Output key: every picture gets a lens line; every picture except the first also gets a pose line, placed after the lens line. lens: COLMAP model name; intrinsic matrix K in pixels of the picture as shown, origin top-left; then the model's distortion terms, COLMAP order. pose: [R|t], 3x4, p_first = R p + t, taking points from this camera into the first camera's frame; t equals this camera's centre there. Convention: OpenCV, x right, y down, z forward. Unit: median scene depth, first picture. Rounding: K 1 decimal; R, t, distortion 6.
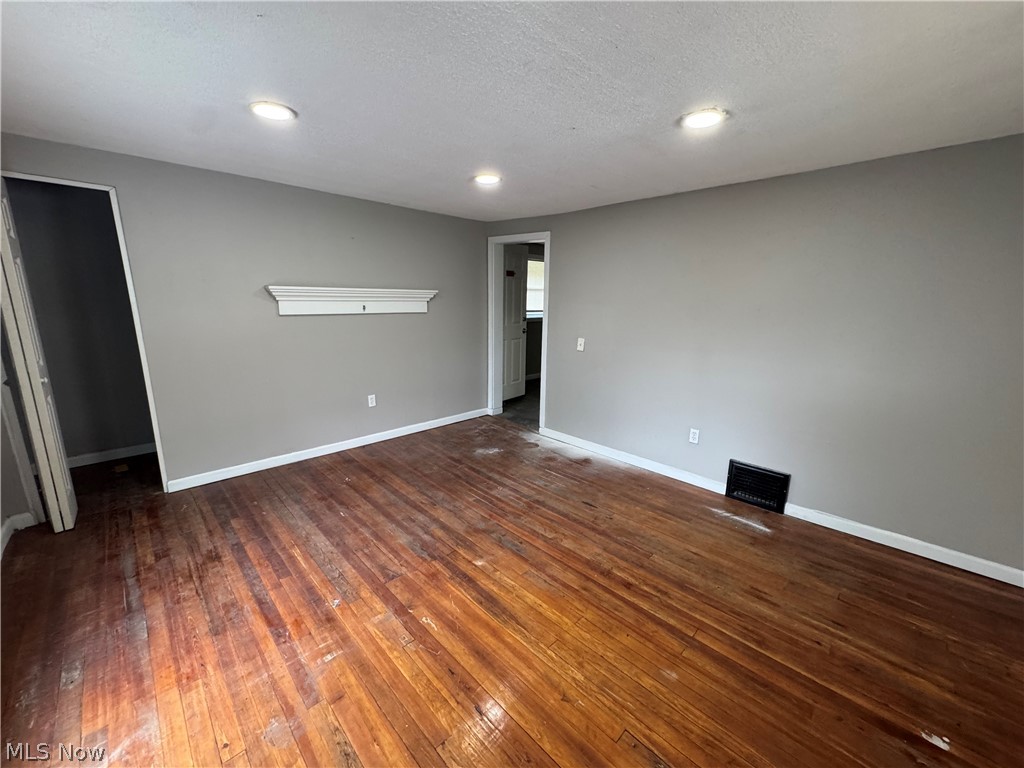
lens RADIAL K [[408.7, 0, 512.7], [0, 408.7, 386.1], [0, 0, 1]] dist [-0.003622, -0.000051]
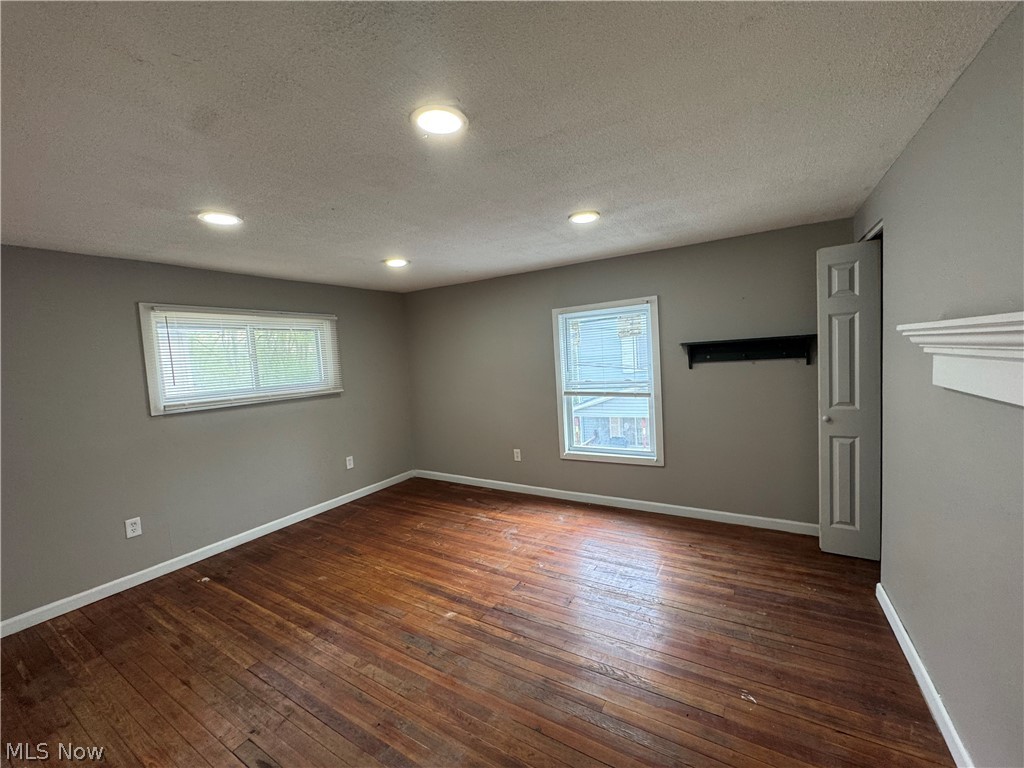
lens RADIAL K [[408.7, 0, 513.8], [0, 408.7, 382.5], [0, 0, 1]] dist [-0.003622, -0.000051]
pose [[-0.967329, 0.051546, -0.248230, -0.012040], [-0.017435, 0.963270, 0.267969, -0.427295], [0.252925, 0.263542, -0.930900, 1.915312]]
